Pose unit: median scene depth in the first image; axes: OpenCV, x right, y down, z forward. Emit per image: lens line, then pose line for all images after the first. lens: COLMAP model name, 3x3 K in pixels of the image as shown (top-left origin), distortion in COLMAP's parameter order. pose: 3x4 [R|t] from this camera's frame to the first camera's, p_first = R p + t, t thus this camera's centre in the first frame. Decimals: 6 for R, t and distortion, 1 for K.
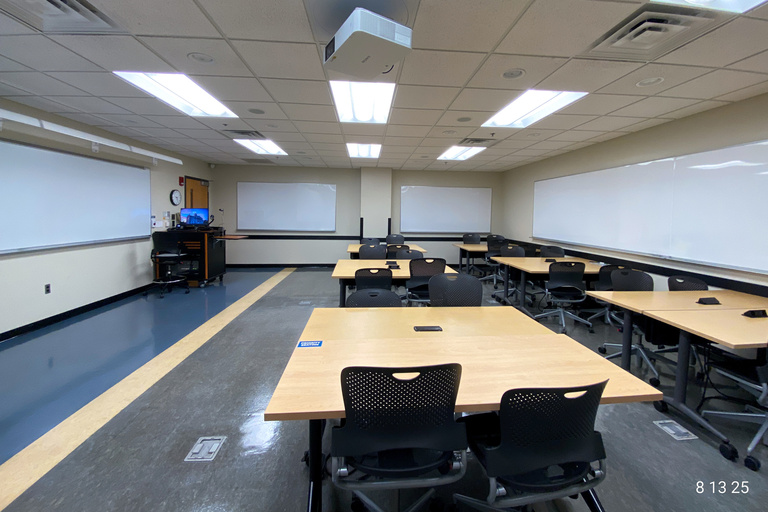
lens RADIAL K [[306.6, 0, 378.5], [0, 306.6, 253.0], [0, 0, 1]] dist [-0.002885, -0.000735]
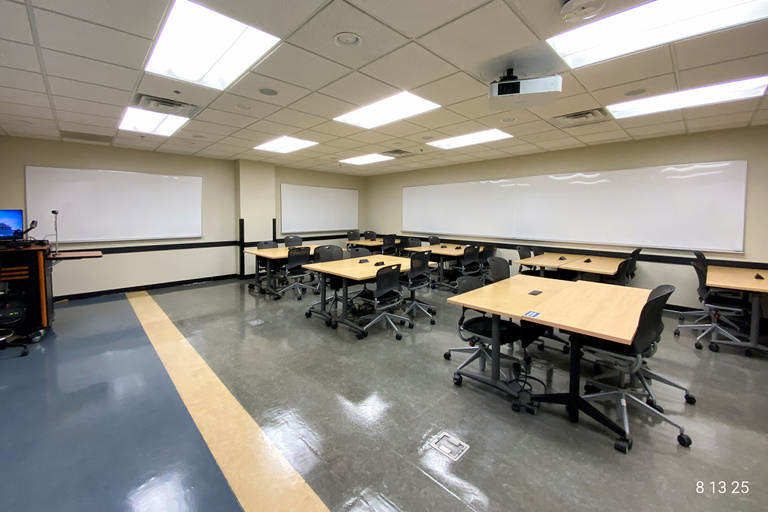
lens RADIAL K [[306.6, 0, 376.6], [0, 306.6, 261.5], [0, 0, 1]] dist [-0.002885, -0.000735]
pose [[0.764612, -0.112641, 0.634571, -0.416471], [0.089832, 0.993624, 0.068135, -0.025111], [-0.638199, 0.004908, 0.769856, 0.107569]]
